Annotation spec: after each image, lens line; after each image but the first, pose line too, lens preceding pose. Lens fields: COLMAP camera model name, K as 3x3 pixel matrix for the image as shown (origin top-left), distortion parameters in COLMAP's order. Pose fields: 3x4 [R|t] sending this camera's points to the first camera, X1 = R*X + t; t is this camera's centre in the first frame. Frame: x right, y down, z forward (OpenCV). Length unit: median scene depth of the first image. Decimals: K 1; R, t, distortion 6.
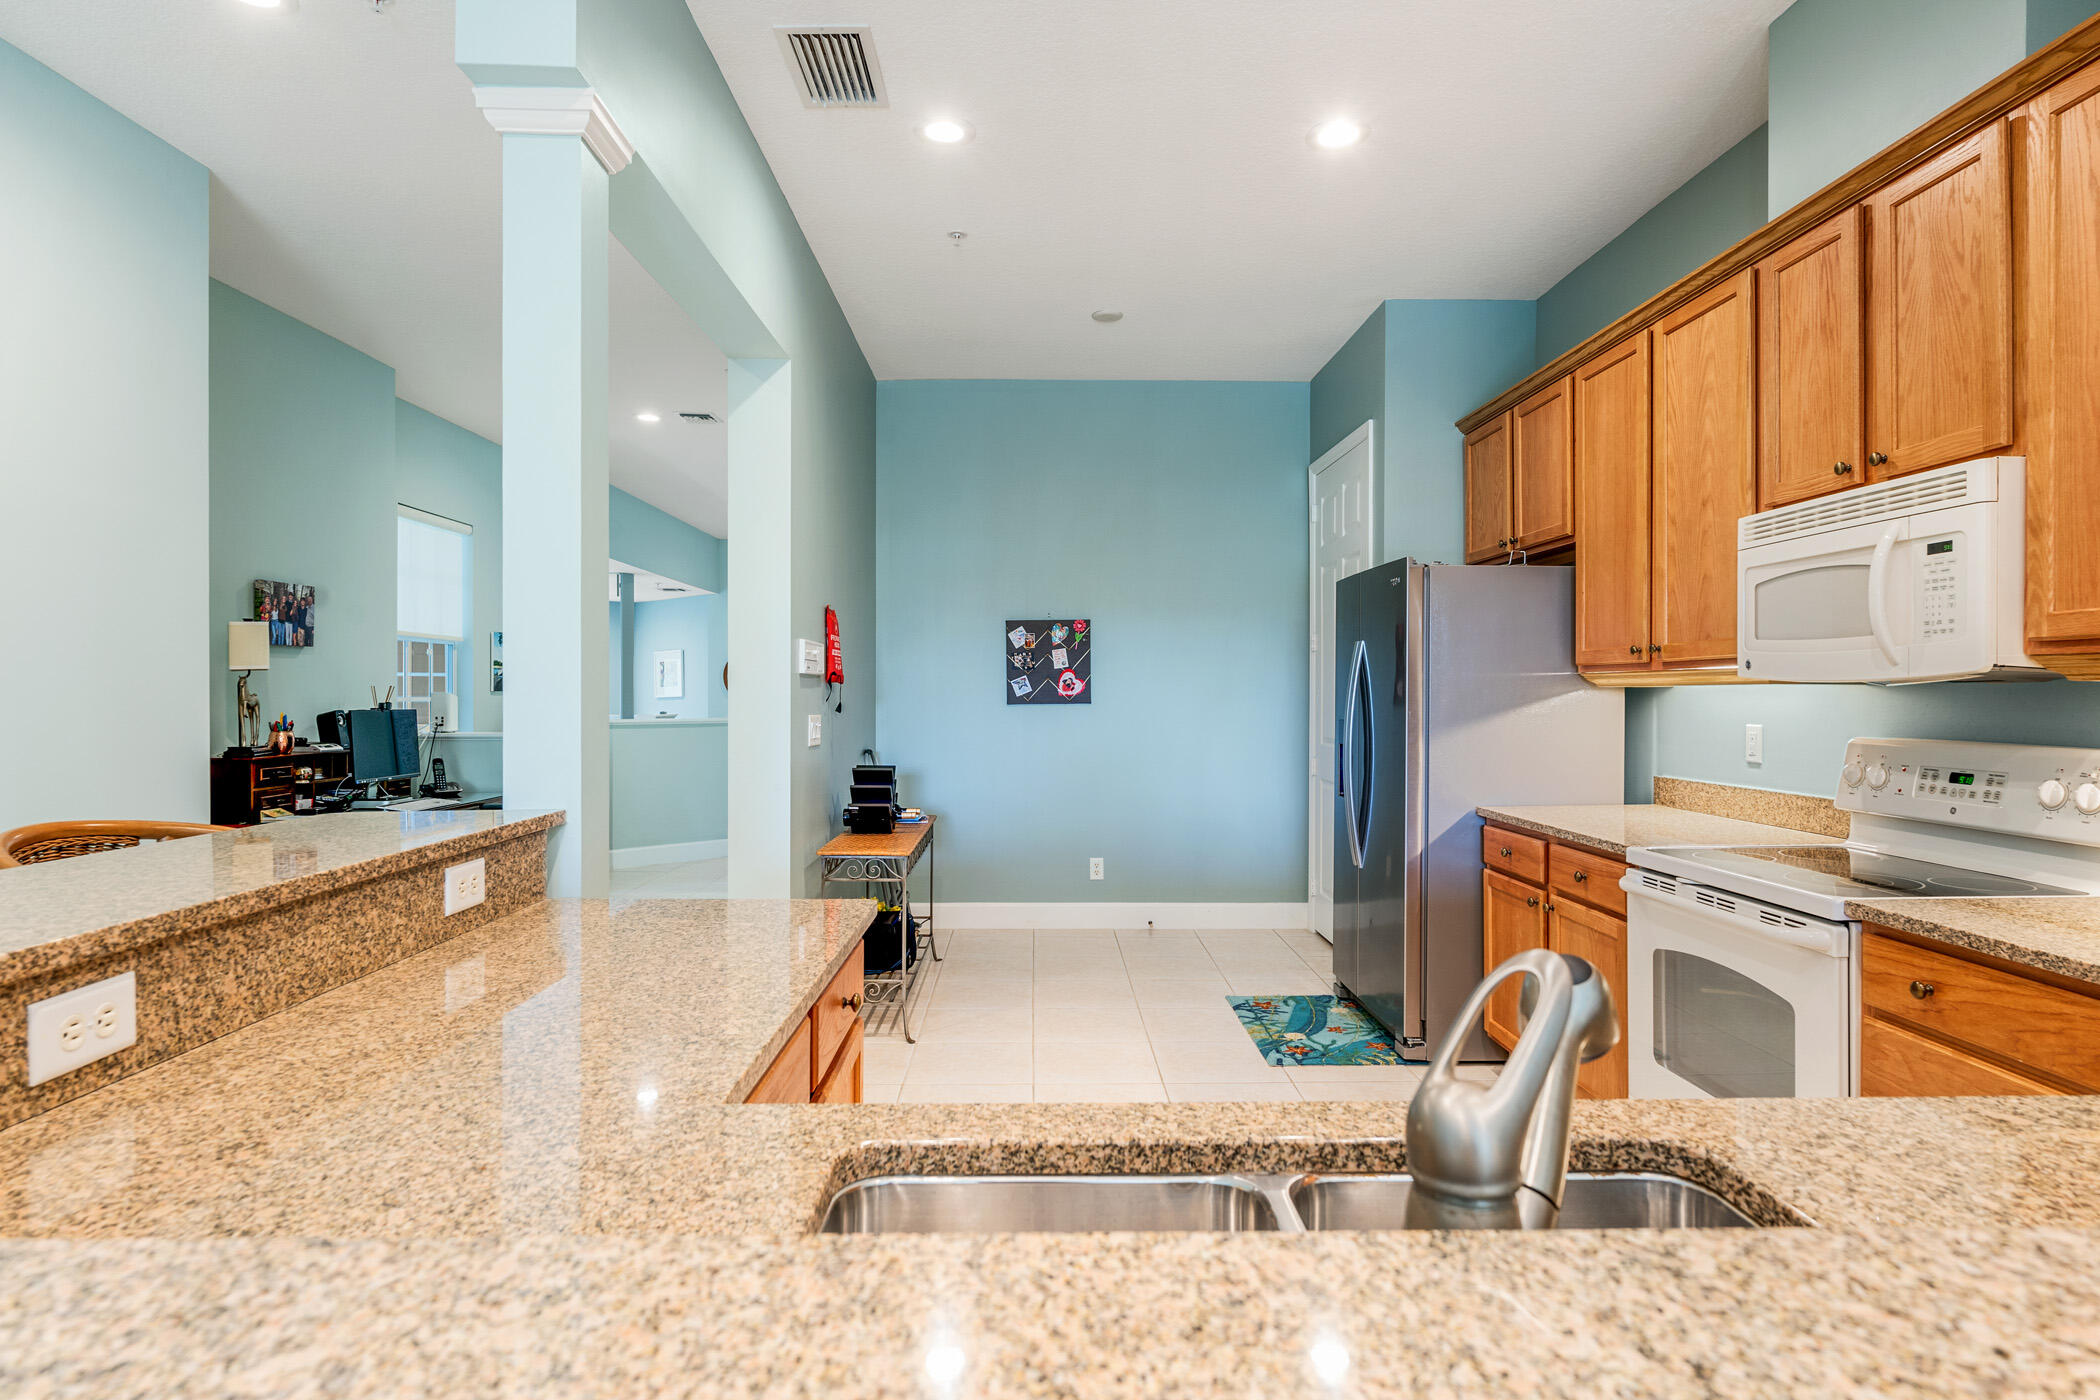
lens RADIAL K [[1126.5, 0, 1056.7], [0, 1126.5, 697.2], [0, 0, 1]] dist [-0.001450, -0.000036]
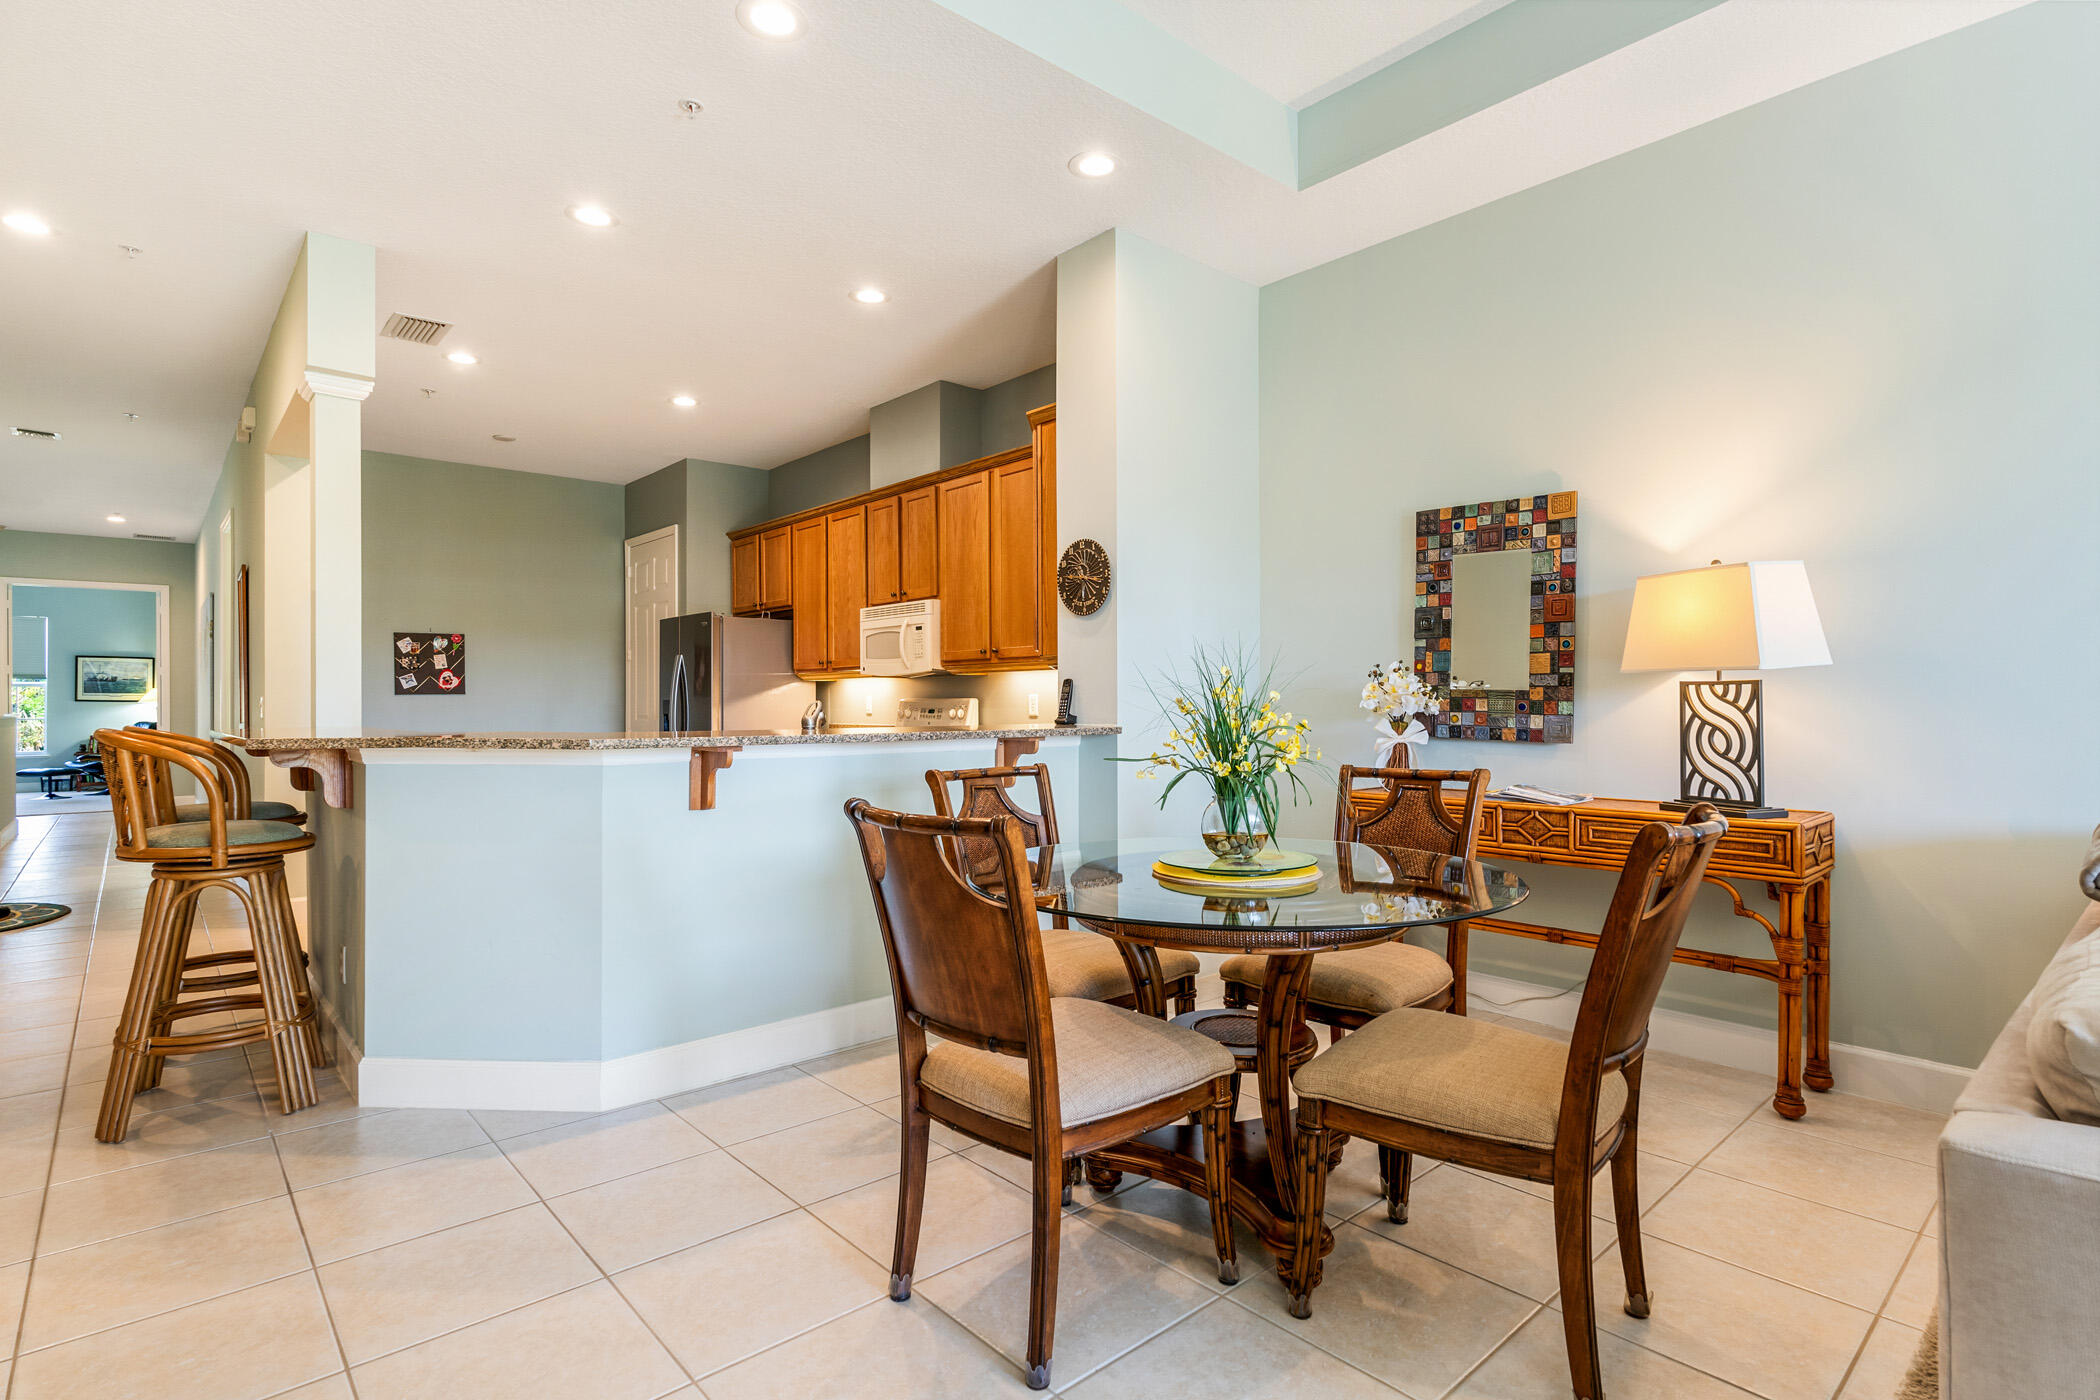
lens RADIAL K [[1032.8, 0, 1052.1], [0, 1032.8, 706.7], [0, 0, 1]] dist [-0.002090, 0.000031]
pose [[0.762307, -0.005187, 0.647195, -0.398732], [0.006532, 0.999979, 0.000322, 0.041832], [-0.647182, 0.003982, 0.762325, -0.737556]]
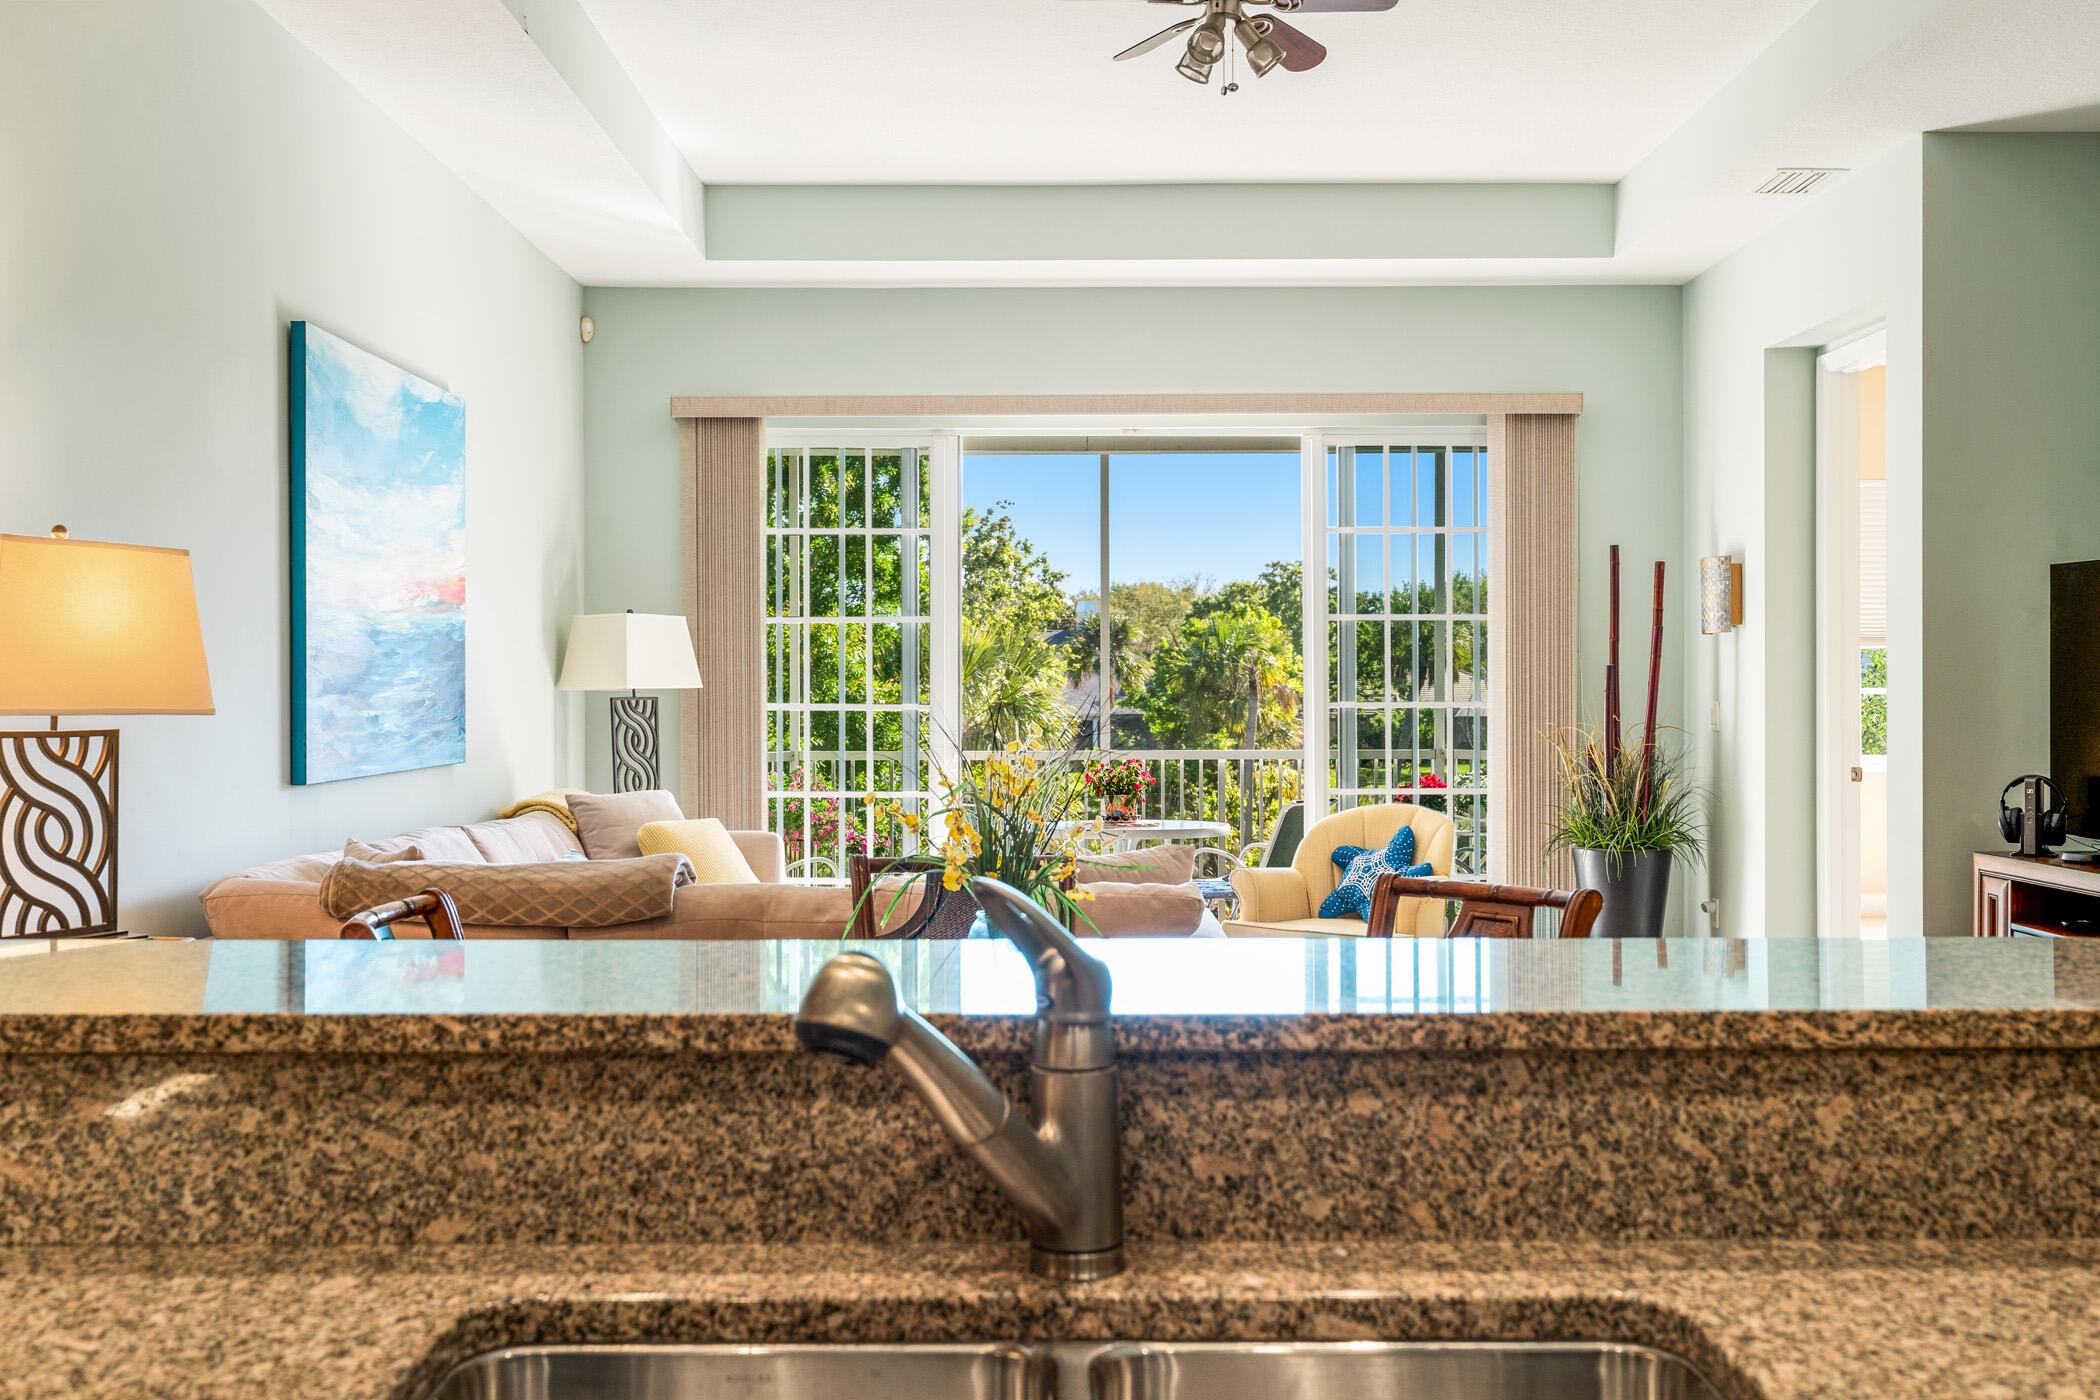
lens RADIAL K [[2073.2, 0, 1058.3], [0, 2073.2, 700.8], [0, 0, 1]] dist [0.009050, 0.009133]
pose [[-0.999892, 0.003307, 0.014287, 0.047655], [0.003464, 0.999934, 0.010971, 0.002206], [-0.014249, 0.011019, -0.999838, 0.500449]]
